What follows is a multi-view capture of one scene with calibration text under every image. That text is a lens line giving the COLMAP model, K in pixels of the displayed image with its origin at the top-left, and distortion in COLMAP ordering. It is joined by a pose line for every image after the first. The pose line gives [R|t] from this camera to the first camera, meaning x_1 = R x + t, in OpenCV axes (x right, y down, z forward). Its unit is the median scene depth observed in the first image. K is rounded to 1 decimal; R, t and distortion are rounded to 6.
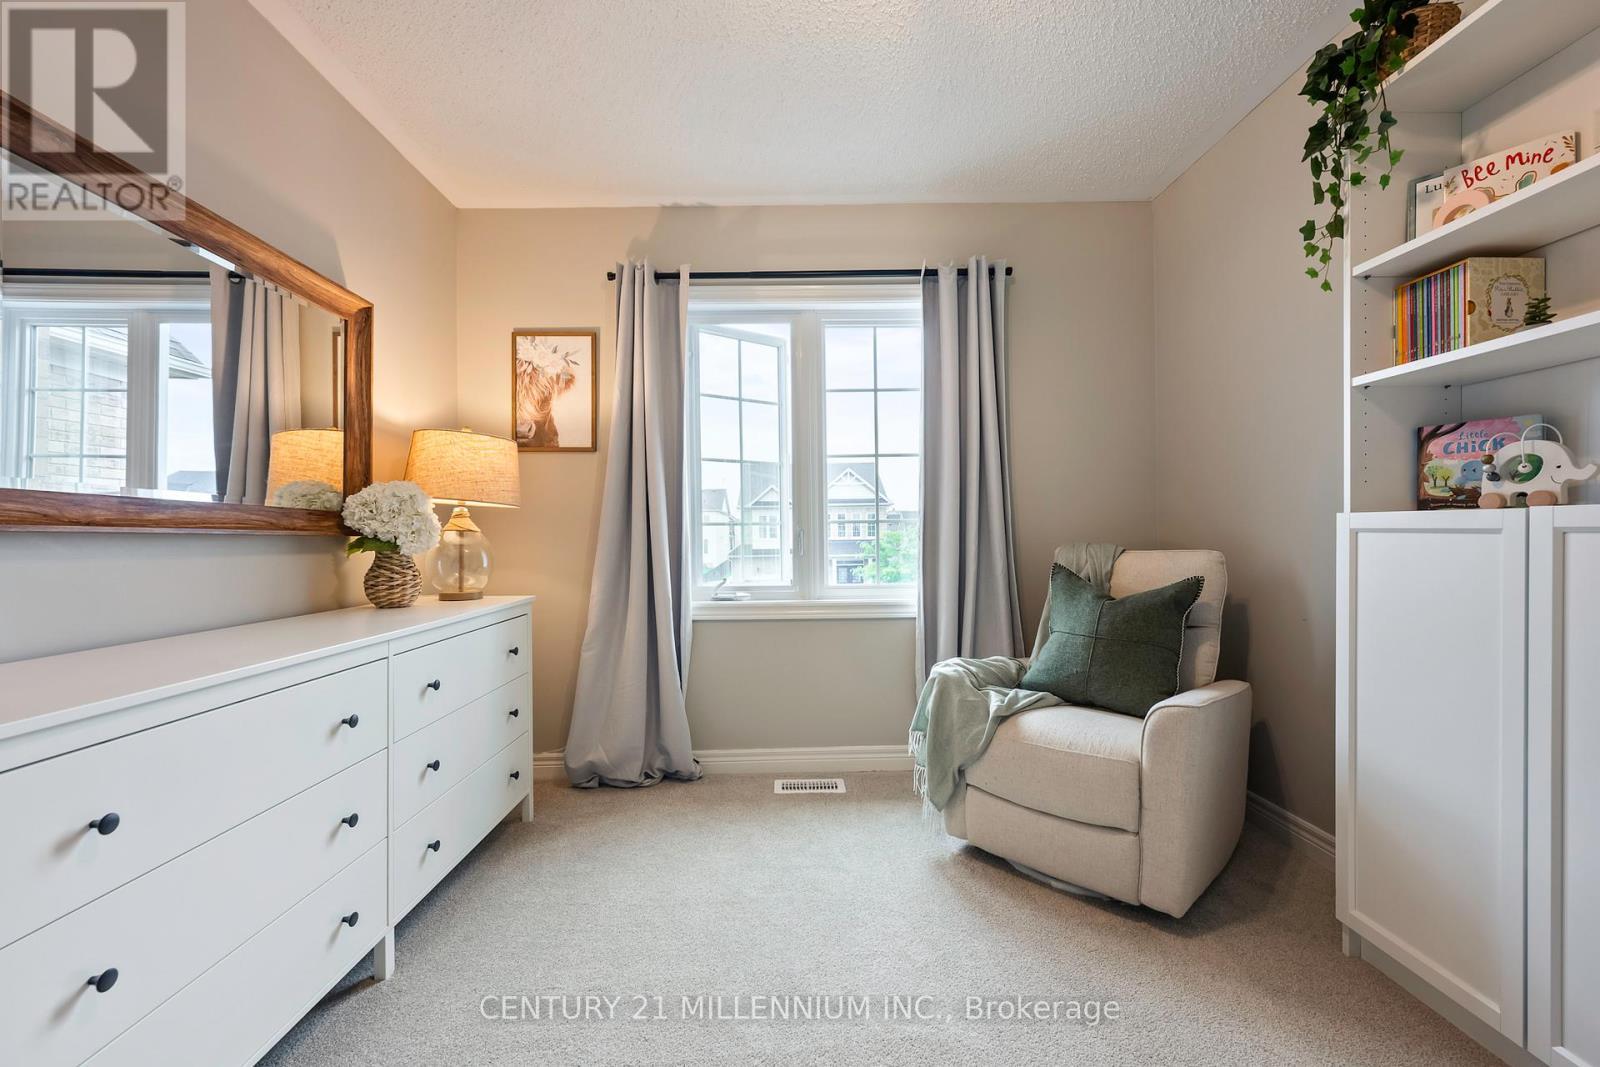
lens RADIAL K [[645.1, 0, 800.0], [0, 645.1, 533.5], [0, 0, 1]] dist [-0.002947, -0.000328]
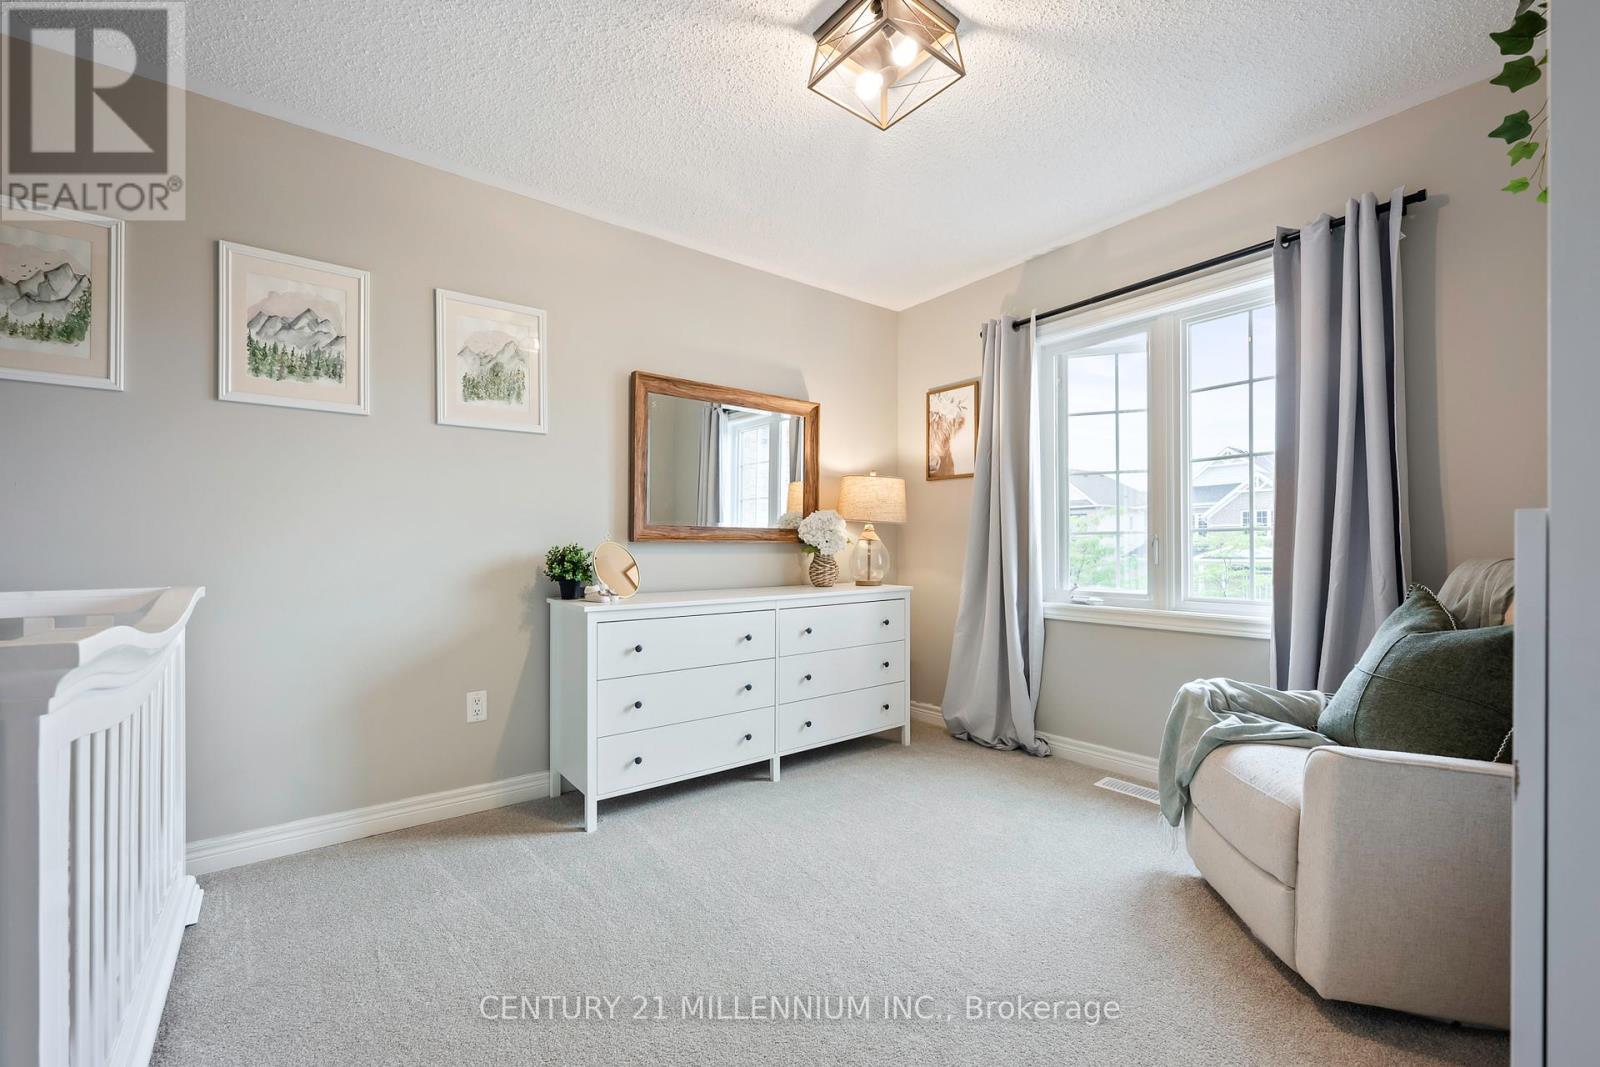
lens RADIAL K [[664.9, 0, 800.0], [0, 664.9, 533.5], [0, 0, 1]] dist [0.001172, 0.000046]
pose [[0.597560, -0.006894, -0.801795, 0.540784], [0.002908, 0.999975, -0.006431, -0.008688], [0.801819, 0.001511, 0.597565, -0.051111]]
